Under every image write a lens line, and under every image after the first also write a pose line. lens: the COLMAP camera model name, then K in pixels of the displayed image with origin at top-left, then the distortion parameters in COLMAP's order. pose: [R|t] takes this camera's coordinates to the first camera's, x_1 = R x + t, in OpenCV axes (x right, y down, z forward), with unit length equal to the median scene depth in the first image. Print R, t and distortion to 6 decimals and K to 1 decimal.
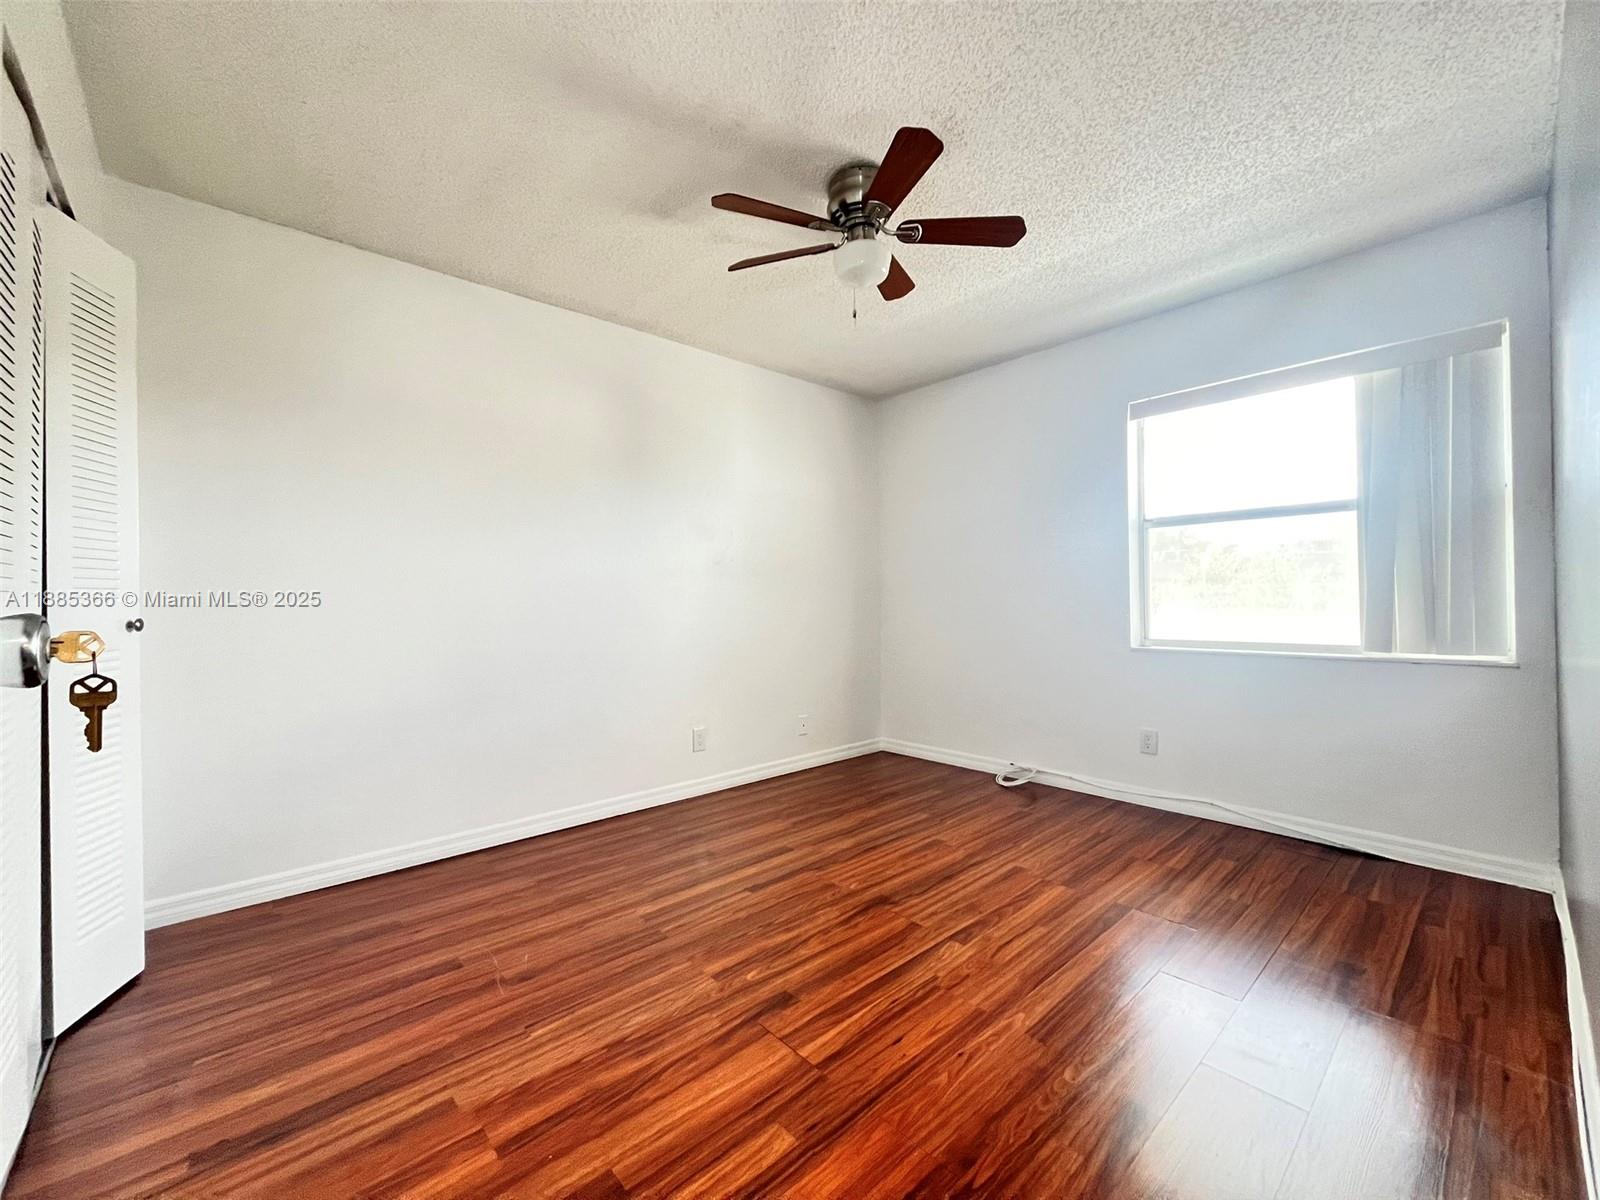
lens RADIAL K [[648.5, 0, 795.1], [0, 648.5, 599.6], [0, 0, 1]] dist [-0.002409, -0.000321]
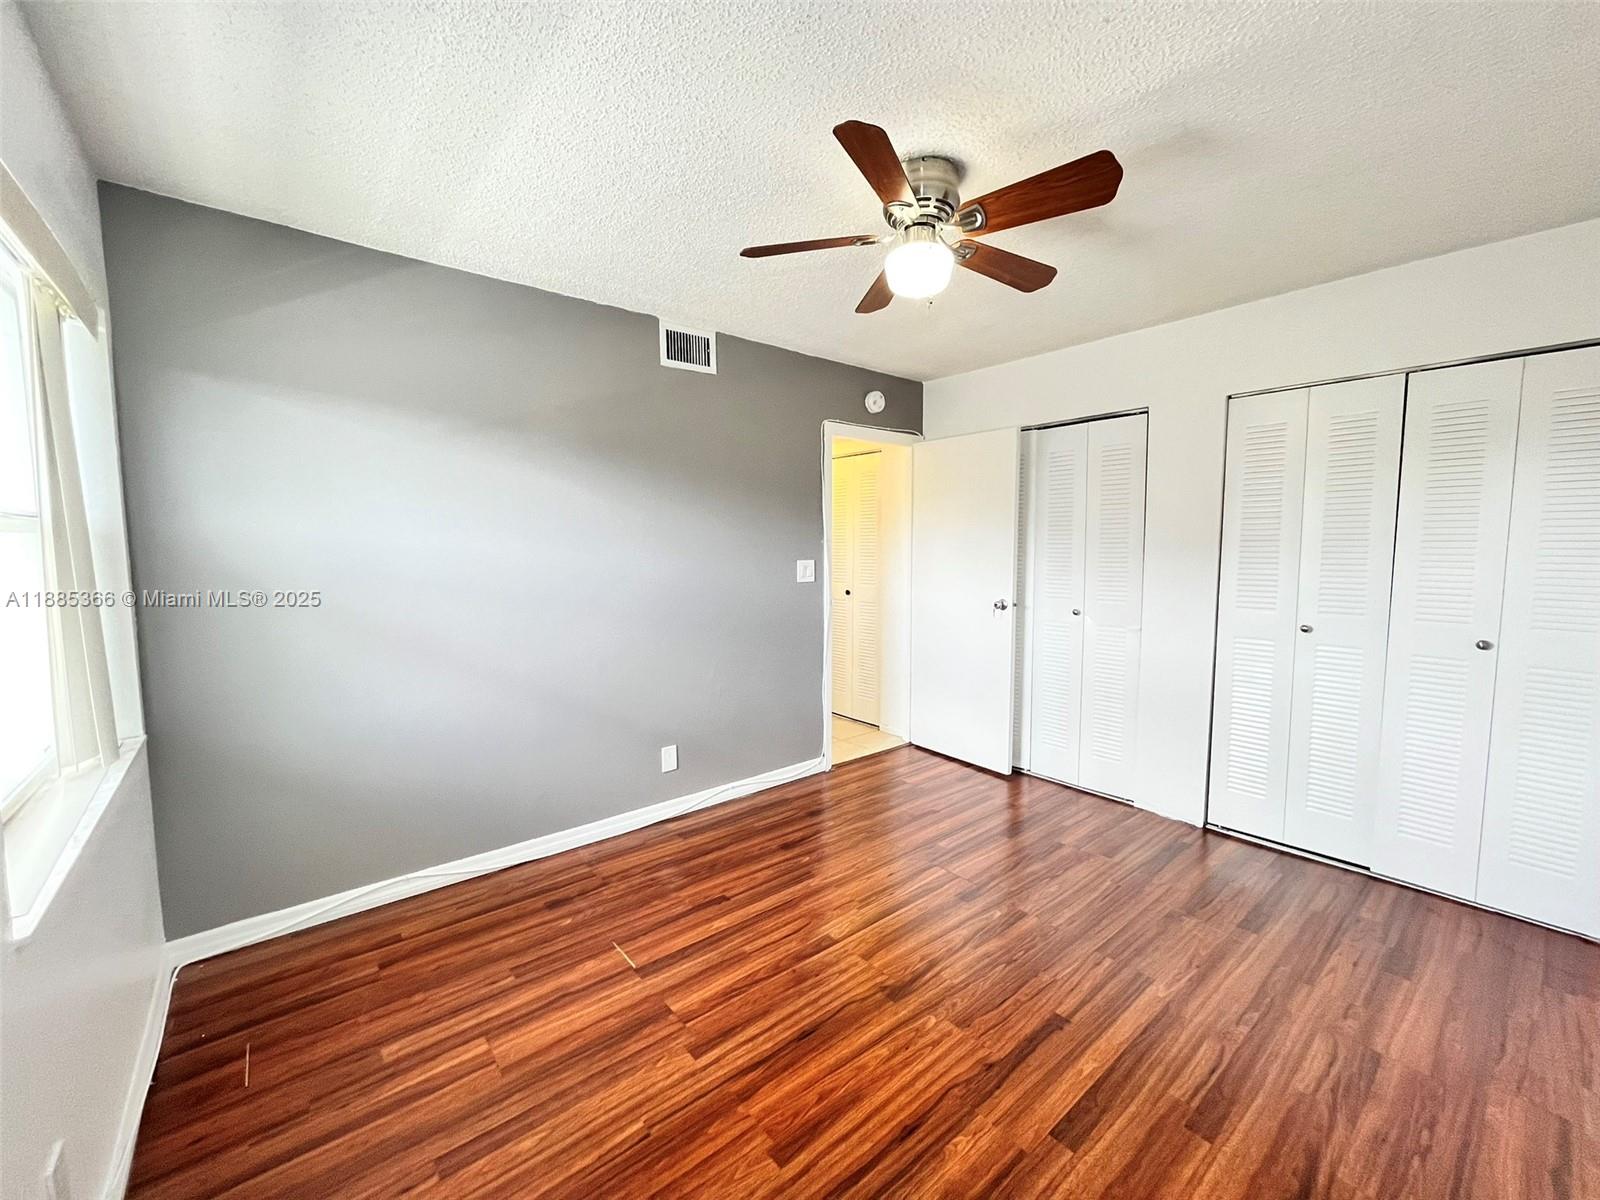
lens RADIAL K [[648.5, 0, 795.1], [0, 648.5, 599.6], [0, 0, 1]] dist [-0.002409, -0.000321]
pose [[-0.998902, 0.011205, 0.045488, 0.232050], [0.014688, 0.996926, 0.076959, -0.141927], [-0.044486, 0.077543, -0.995996, 1.899540]]
